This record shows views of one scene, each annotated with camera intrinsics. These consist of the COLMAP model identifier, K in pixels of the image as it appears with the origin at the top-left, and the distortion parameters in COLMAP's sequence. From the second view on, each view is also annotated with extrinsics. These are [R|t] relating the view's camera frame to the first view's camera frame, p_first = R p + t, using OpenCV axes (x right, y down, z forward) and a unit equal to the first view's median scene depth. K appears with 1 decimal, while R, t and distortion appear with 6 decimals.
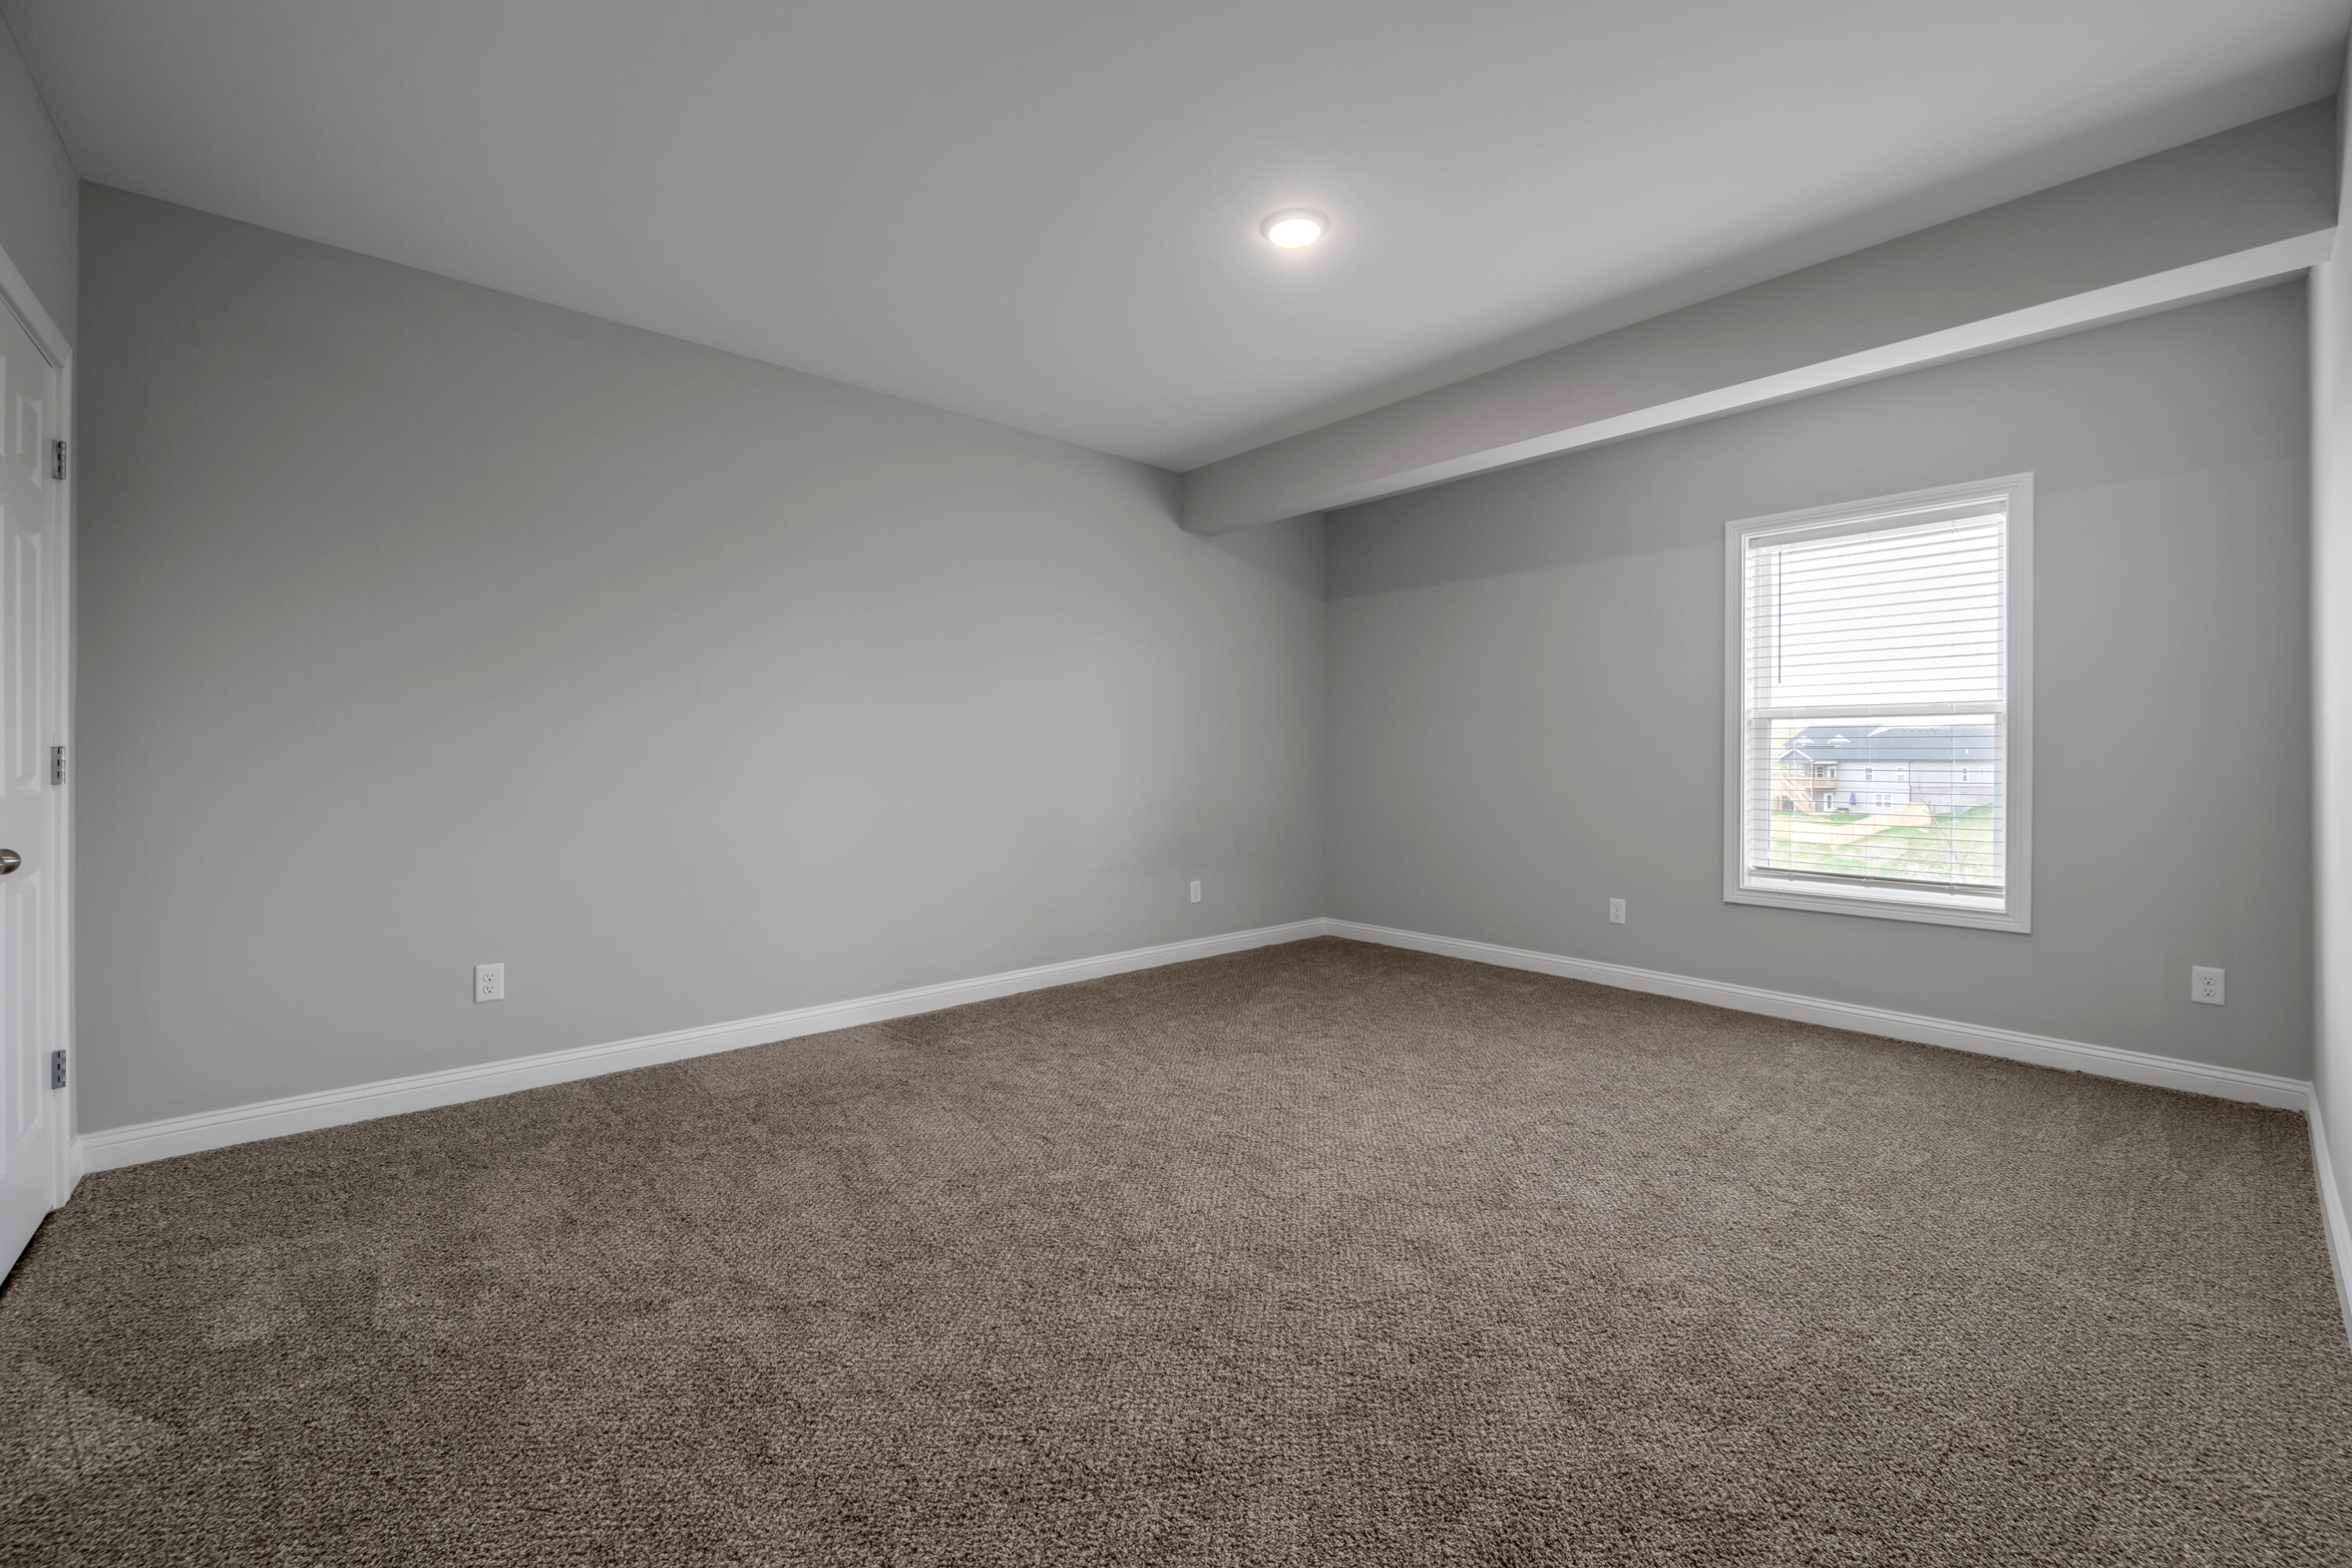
lens RADIAL K [[940.8, 0, 1172.1], [0, 940.8, 752.1], [0, 0, 1]] dist [0.000525, 0.000078]
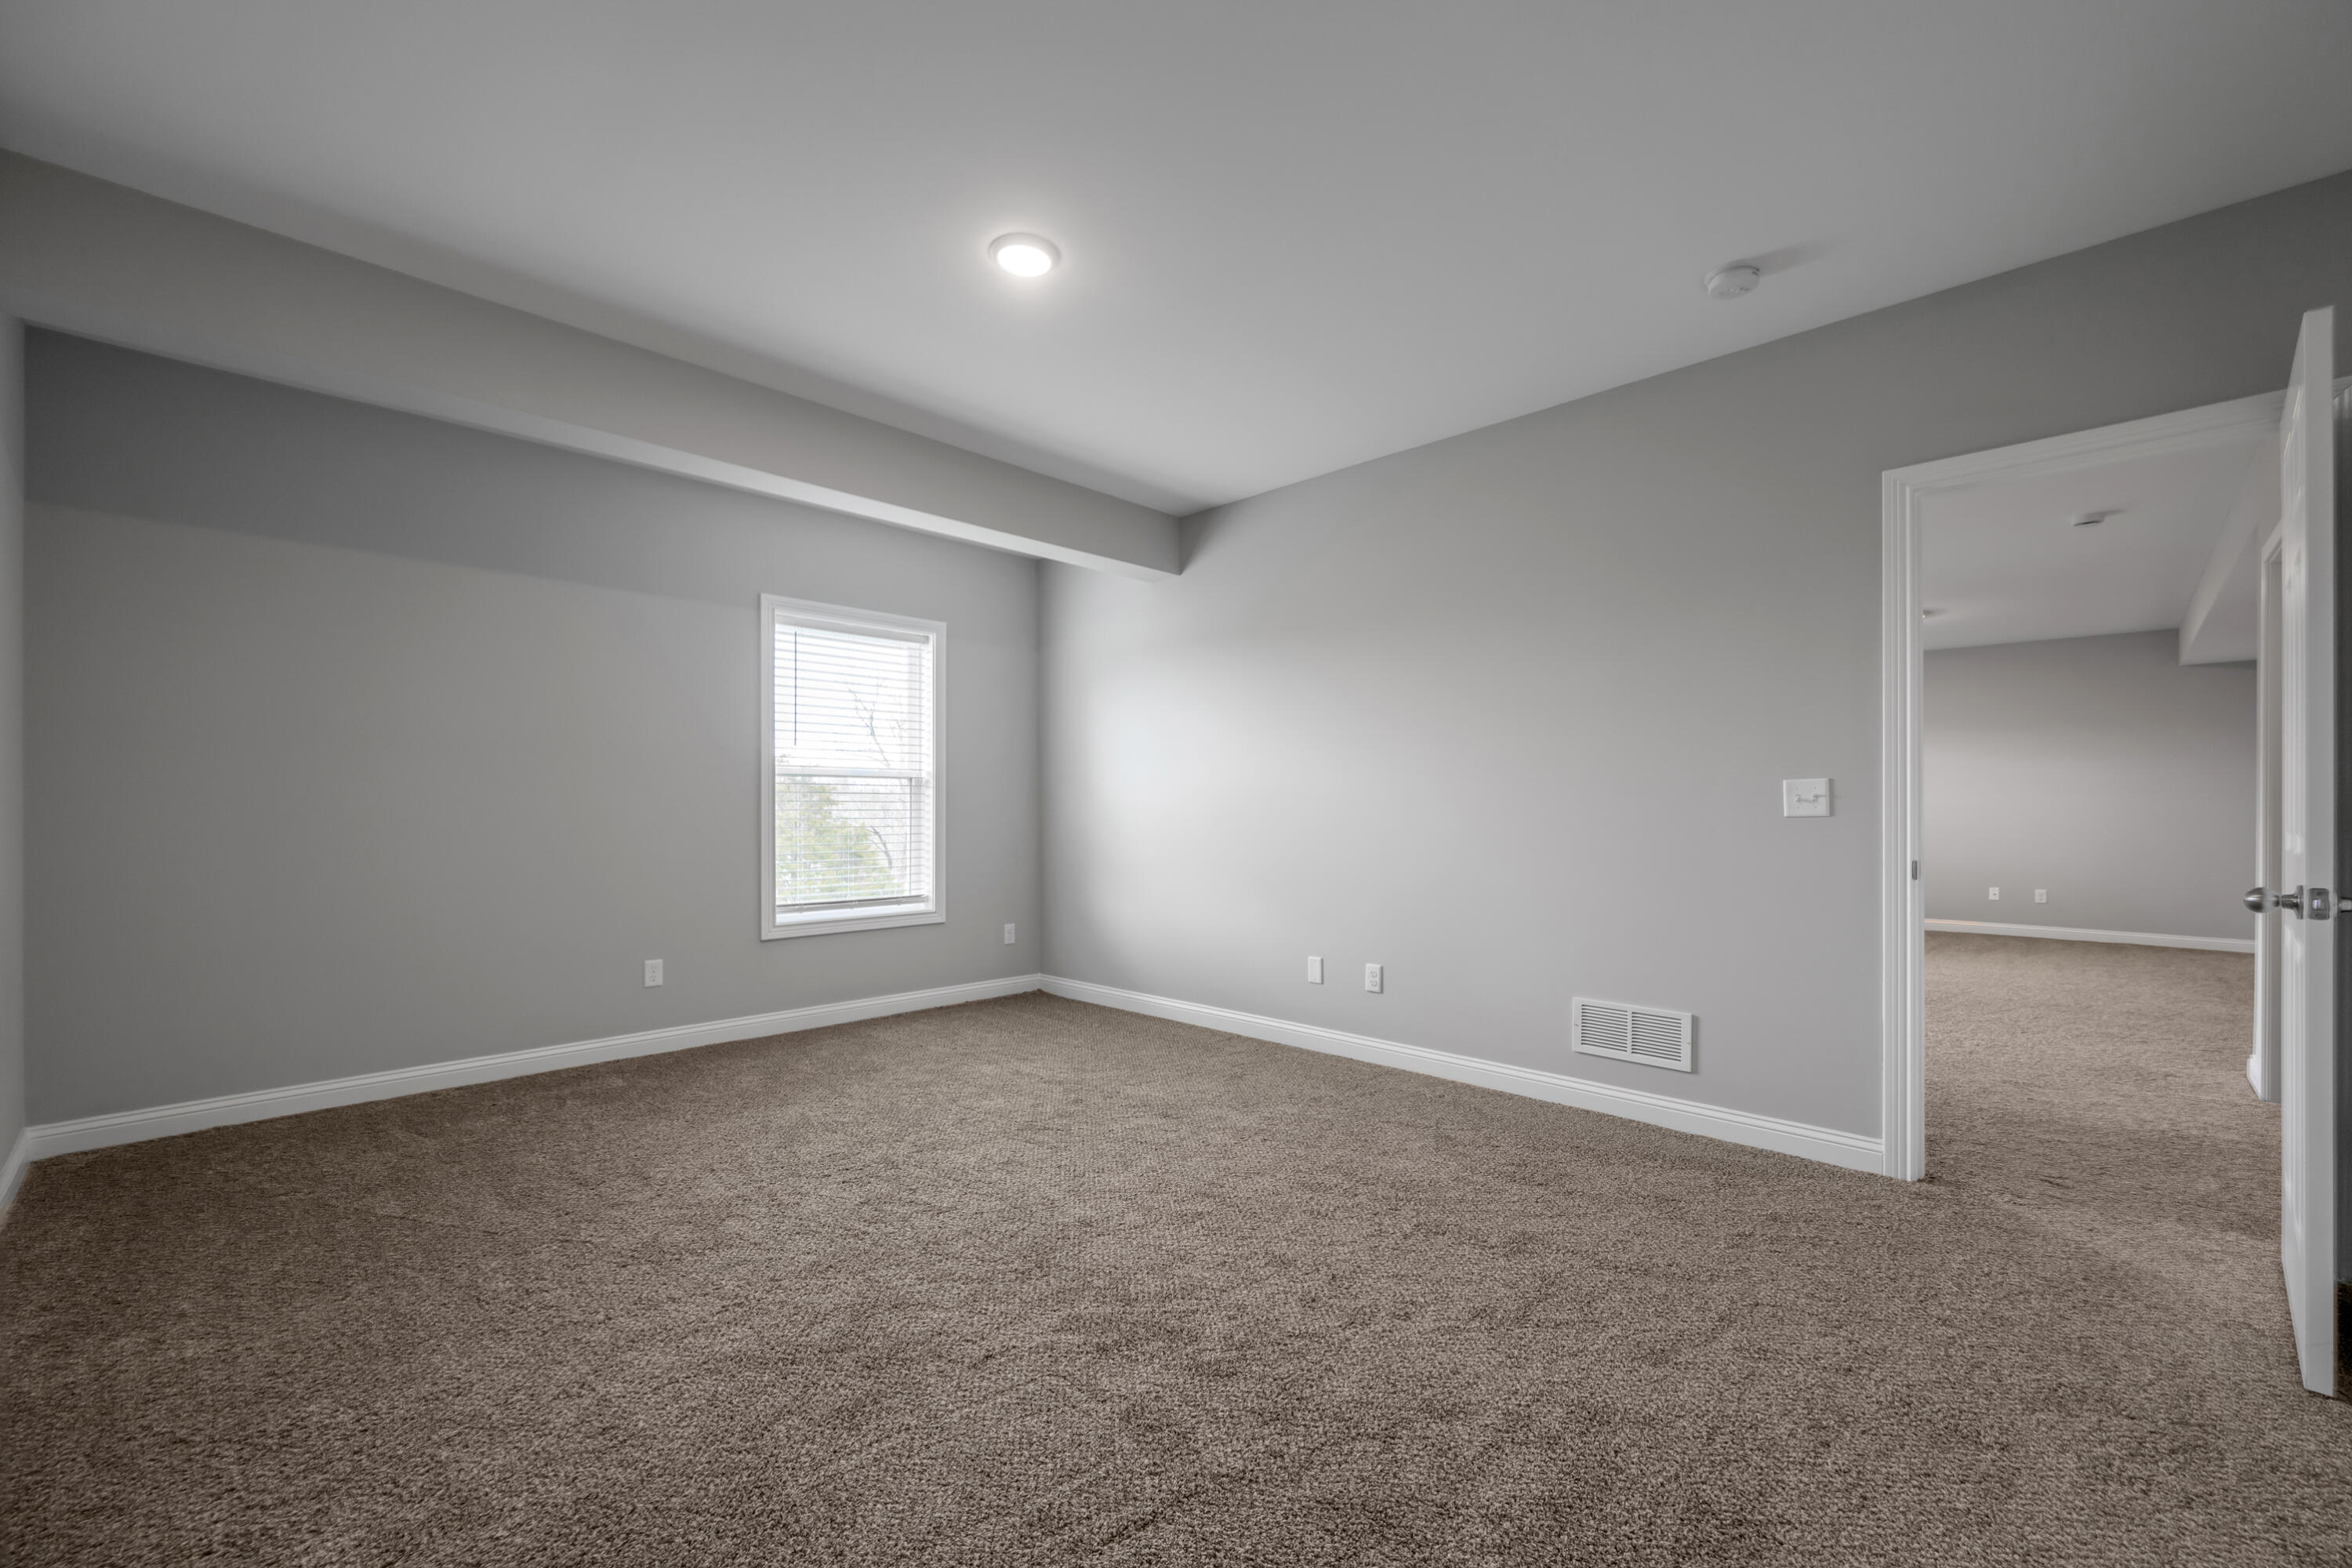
lens RADIAL K [[937.0, 0, 1183.2], [0, 937.0, 812.6], [0, 0, 1]] dist [-0.001145, -0.000049]
pose [[-0.059656, -0.006514, 0.998198, -0.632517], [-0.002006, 0.999977, 0.006405, 0.002358], [-0.998217, -0.001620, -0.059668, 0.687488]]
